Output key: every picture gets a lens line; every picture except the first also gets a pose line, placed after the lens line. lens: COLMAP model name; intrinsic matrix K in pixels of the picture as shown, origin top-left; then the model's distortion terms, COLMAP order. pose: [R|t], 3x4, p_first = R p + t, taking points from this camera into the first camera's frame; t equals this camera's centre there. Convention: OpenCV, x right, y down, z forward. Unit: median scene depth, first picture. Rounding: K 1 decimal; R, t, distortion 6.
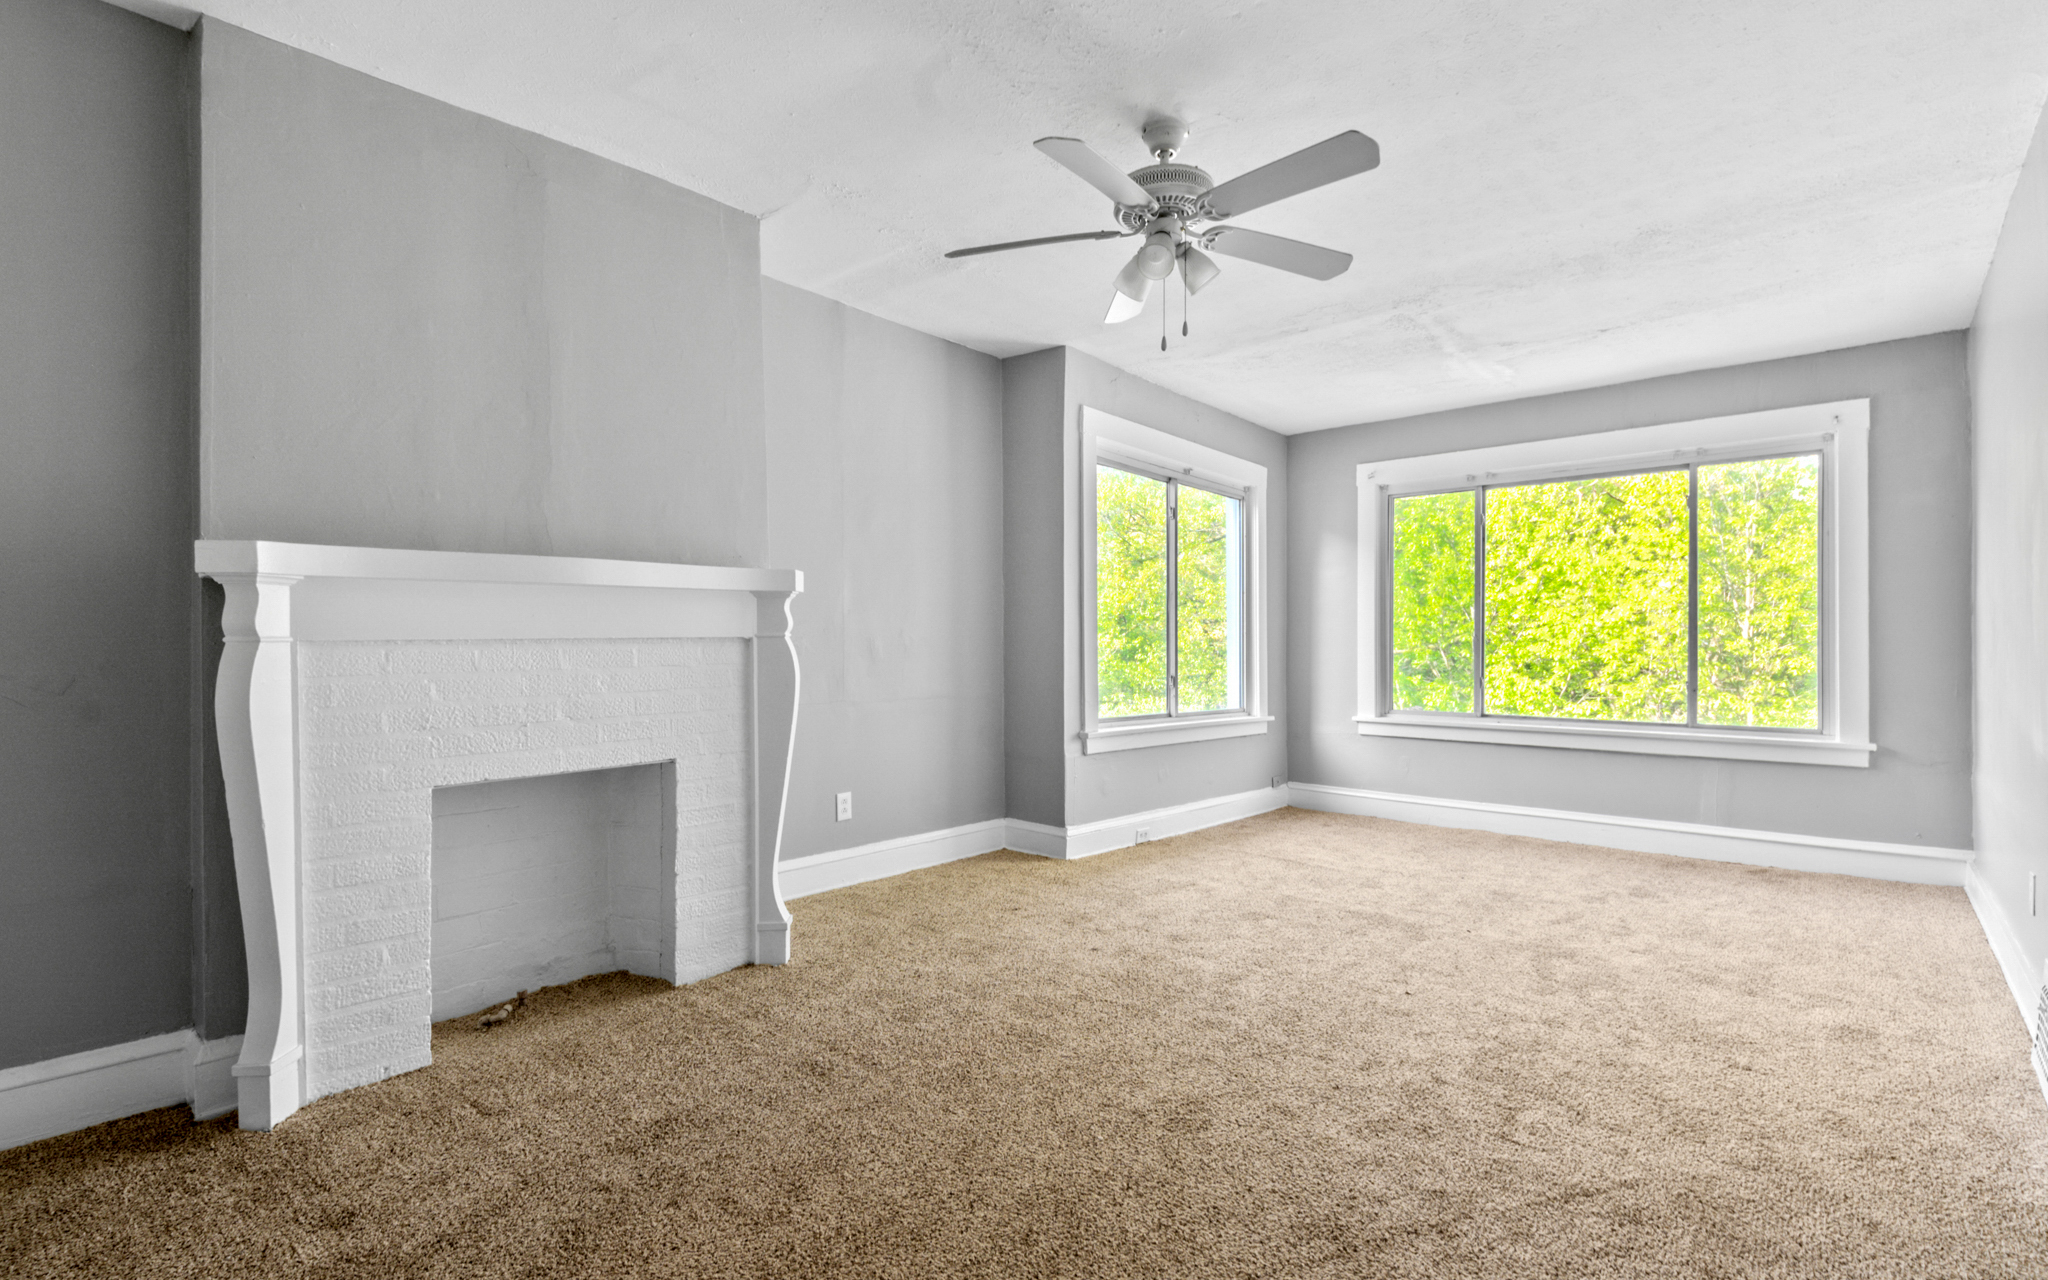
lens RADIAL K [[896.4, 0, 1024.0], [0, 896.4, 640.0], [0, 0, 1]] dist [-0.000015, -0.000030]
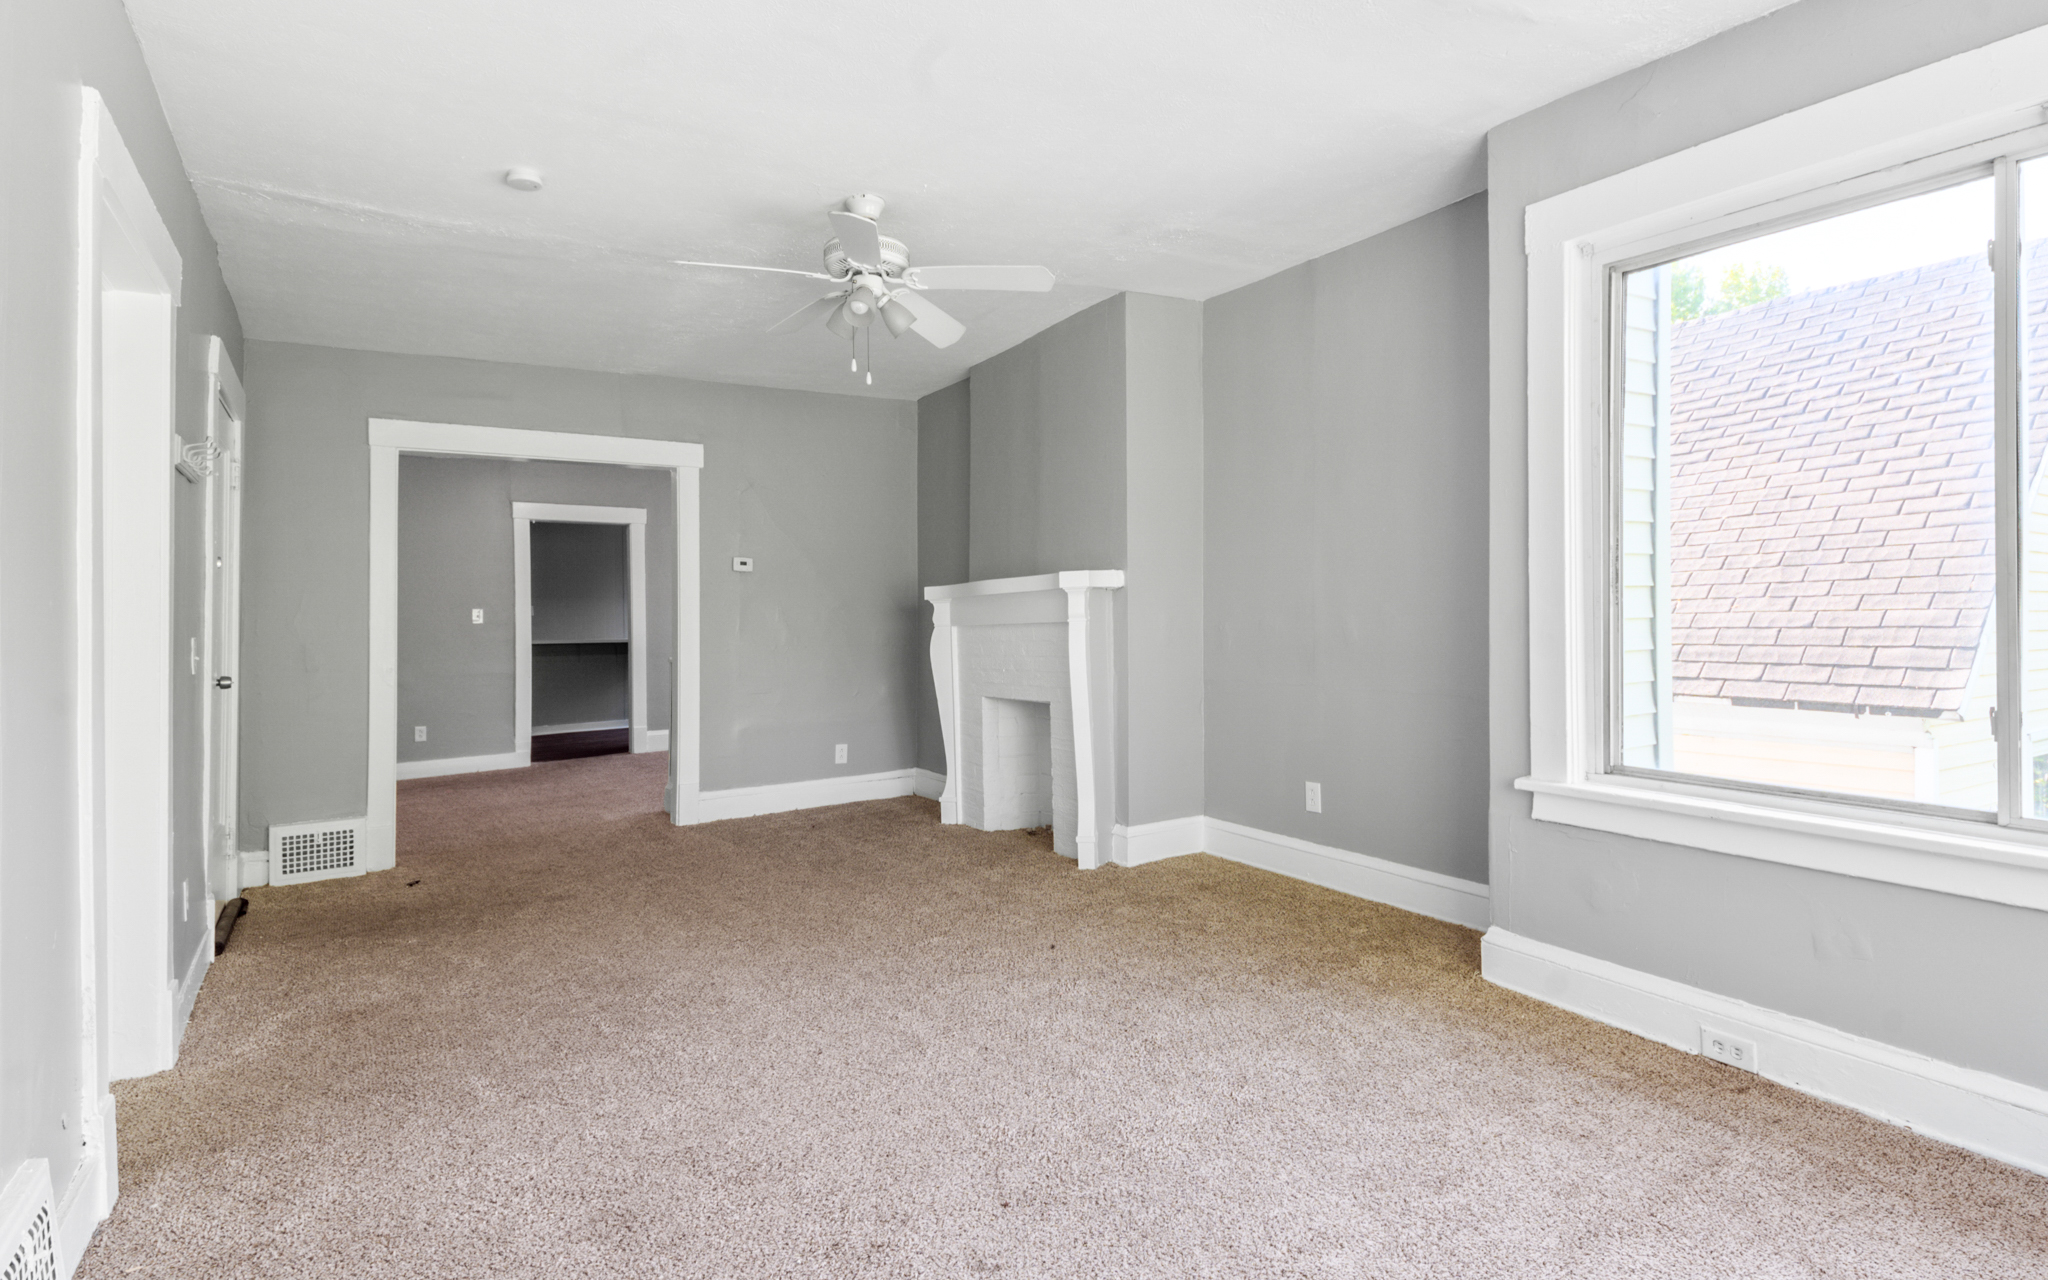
lens RADIAL K [[1016.1, 0, 1040.0], [0, 1016.1, 626.5], [0, 0, 1]] dist [0.000832, -0.000555]
pose [[-0.278221, 0.006866, -0.960493, 0.900498], [0.014192, 0.999895, 0.003037, -0.000251], [0.960412, -0.012786, -0.278289, 1.025299]]
